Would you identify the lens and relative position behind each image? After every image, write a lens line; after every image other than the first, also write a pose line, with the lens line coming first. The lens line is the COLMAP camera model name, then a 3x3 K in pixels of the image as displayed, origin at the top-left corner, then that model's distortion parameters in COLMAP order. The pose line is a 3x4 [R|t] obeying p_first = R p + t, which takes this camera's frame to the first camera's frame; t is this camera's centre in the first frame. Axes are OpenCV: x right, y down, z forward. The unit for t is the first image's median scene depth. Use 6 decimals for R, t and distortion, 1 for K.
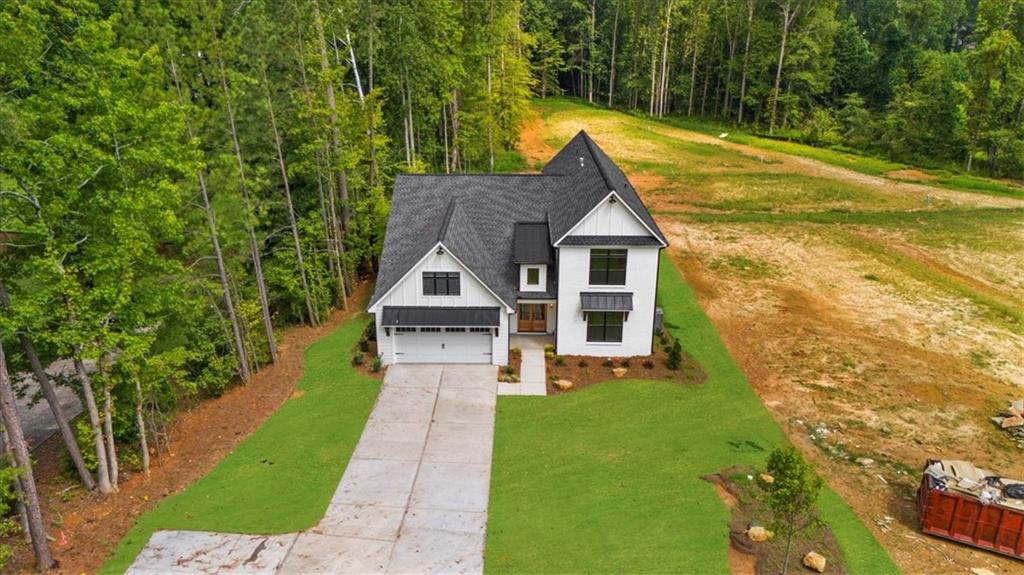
lens RADIAL K [[664.2, 0, 516.4], [0, 664.2, 288.0], [0, 0, 1]] dist [0.007761, -0.002276]
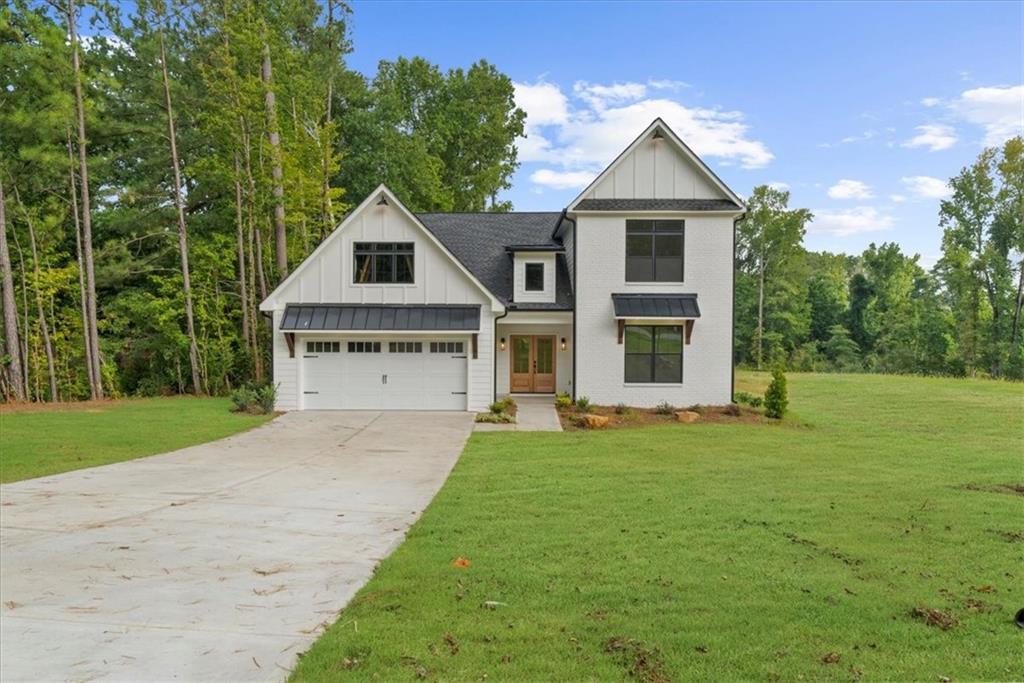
lens RADIAL K [[659.8, 0, 504.3], [0, 659.8, 343.0], [0, 0, 1]] dist [-0.028495, 0.002138]
pose [[0.999990, -0.001710, -0.004200, -0.000978], [0.000420, 0.957080, -0.289823, 0.224648], [0.004515, 0.289818, 0.957071, 0.422350]]
